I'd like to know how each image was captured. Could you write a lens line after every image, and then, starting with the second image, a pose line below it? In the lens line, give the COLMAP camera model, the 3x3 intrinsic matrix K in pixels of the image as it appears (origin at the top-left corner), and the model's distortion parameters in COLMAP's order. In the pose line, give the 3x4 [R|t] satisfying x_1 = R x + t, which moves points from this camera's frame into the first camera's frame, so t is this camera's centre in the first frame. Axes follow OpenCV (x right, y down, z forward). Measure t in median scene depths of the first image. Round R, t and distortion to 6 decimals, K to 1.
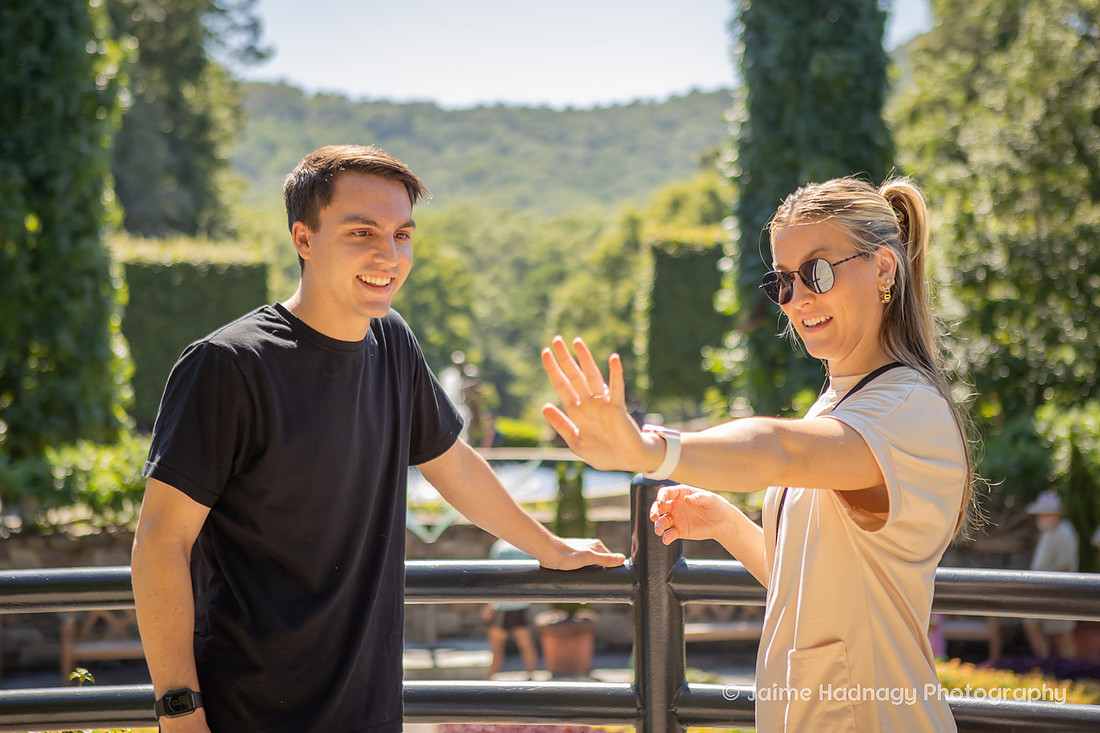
lens RADIAL K [[1966.6, 0, 551.8], [0, 1966.6, 368.7], [0, 0, 1]] dist [0.099198, -0.055498]
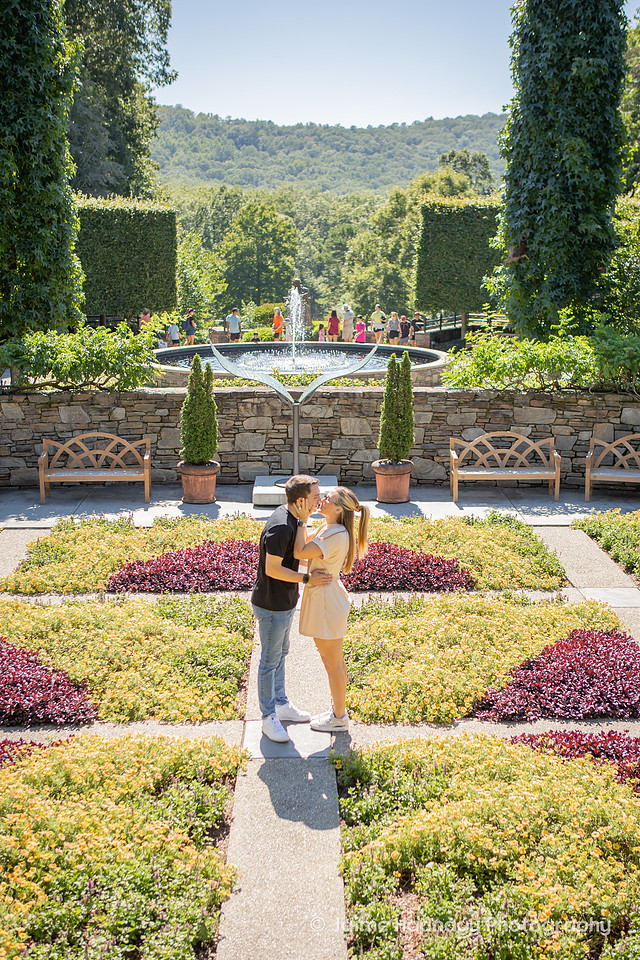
lens RADIAL K [[1143.3, 0, 342.3], [0, 1143.3, 517.0], [0, 0, 1]] dist [-0.021443, 0.015565]
pose [[0.999624, 0.025810, 0.009272, -0.024156], [-0.027122, 0.980475, 0.194763, 0.003583], [-0.004064, -0.194942, 0.980806, 0.127145]]
